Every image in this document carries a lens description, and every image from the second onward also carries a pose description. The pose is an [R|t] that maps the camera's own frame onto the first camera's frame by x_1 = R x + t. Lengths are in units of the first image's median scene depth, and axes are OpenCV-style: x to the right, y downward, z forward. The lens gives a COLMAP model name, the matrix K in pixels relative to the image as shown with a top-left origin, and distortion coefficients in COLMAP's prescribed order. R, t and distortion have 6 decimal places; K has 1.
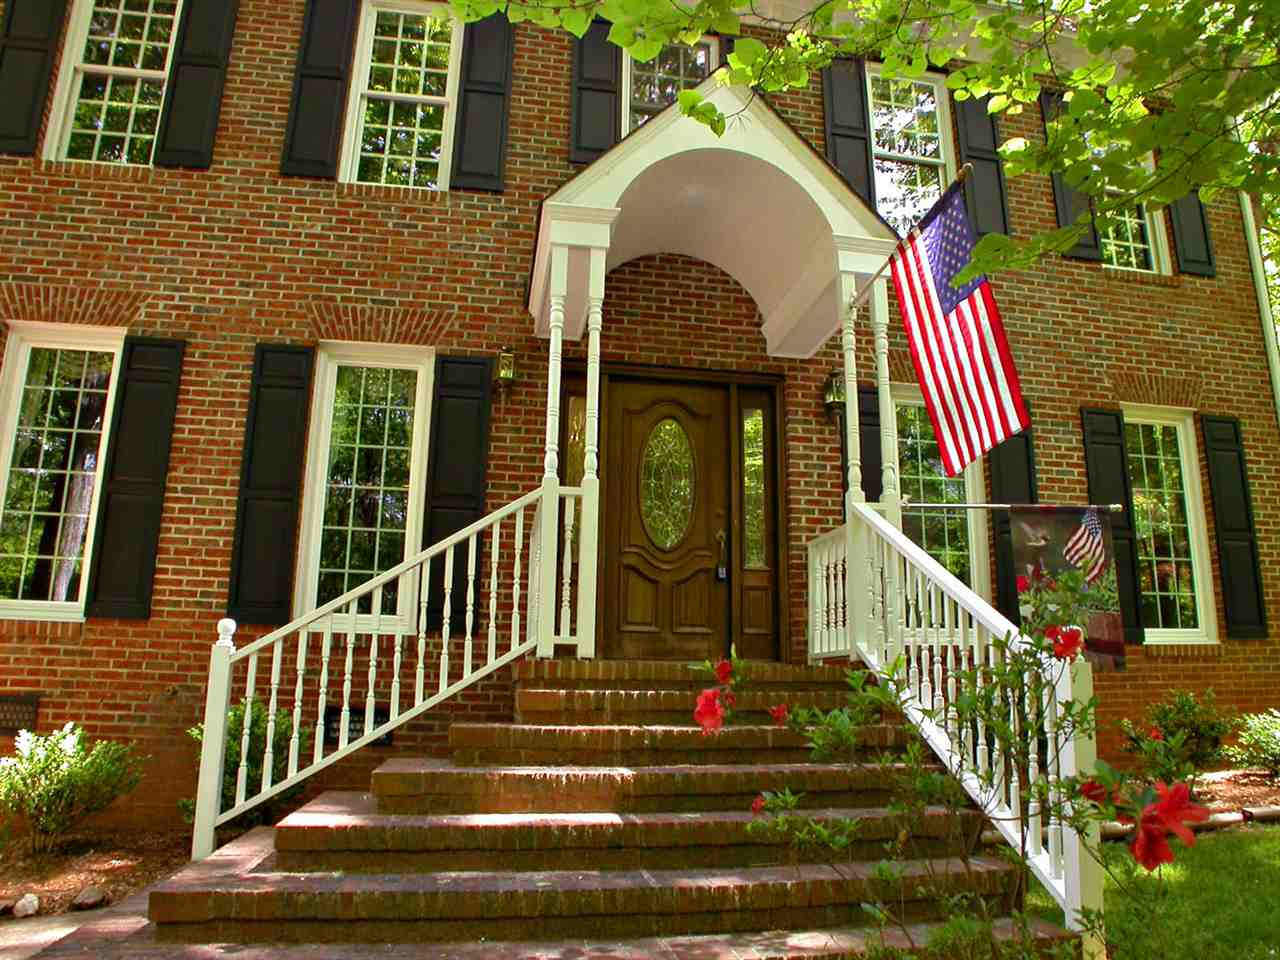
lens RADIAL K [[919.1, 0, 643.9], [0, 919.1, 489.2], [0, 0, 1]] dist [-0.151887, 0.103367]
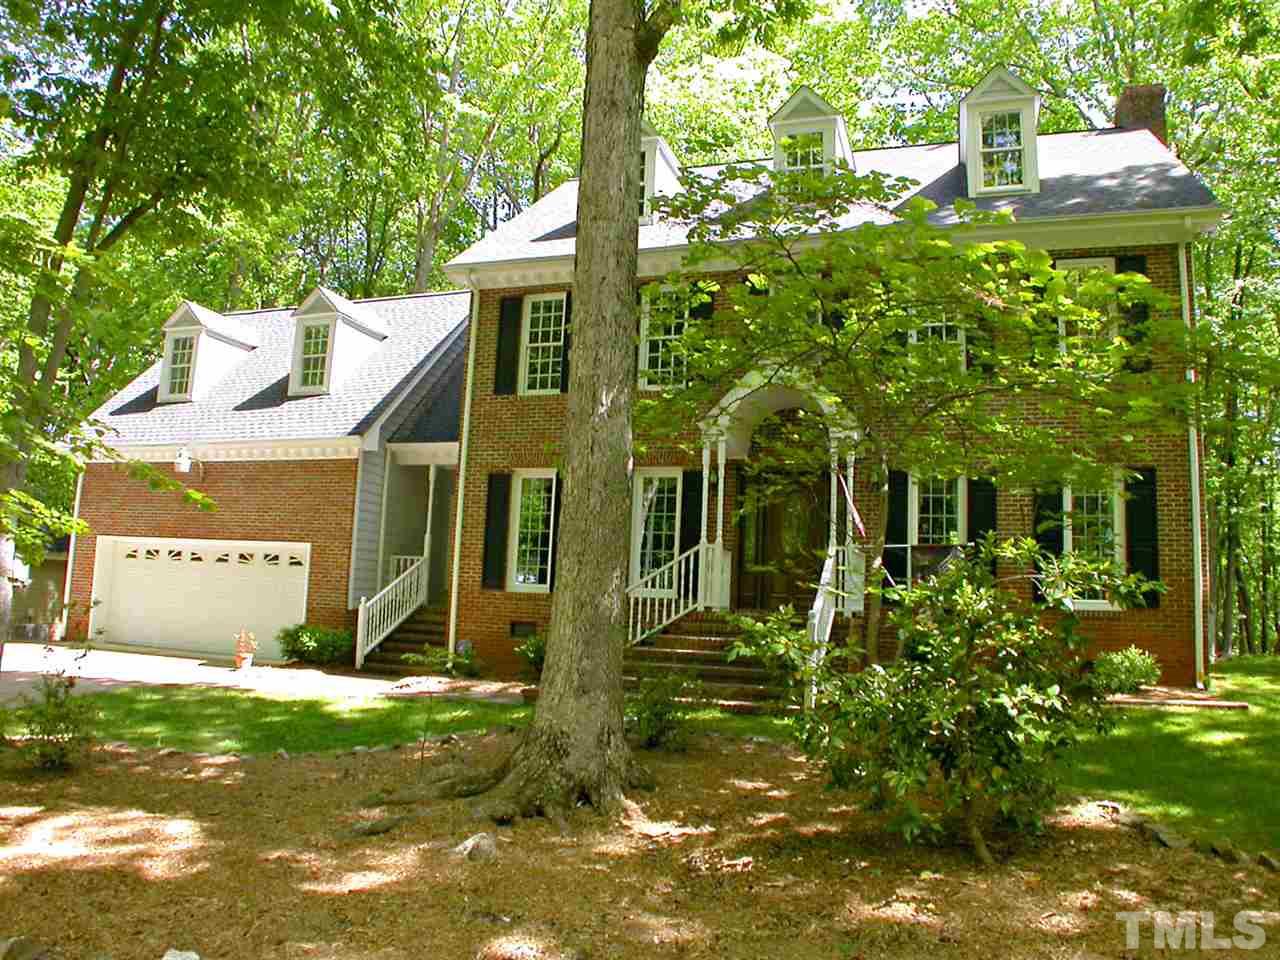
lens RADIAL K [[919.1, 0, 643.9], [0, 919.1, 489.2], [0, 0, 1]] dist [-0.151887, 0.103367]
pose [[0.877260, -0.014193, -0.479806, 0.837181], [0.076210, 0.991003, 0.110026, -0.382287], [0.473928, -0.133087, 0.870448, -1.095877]]
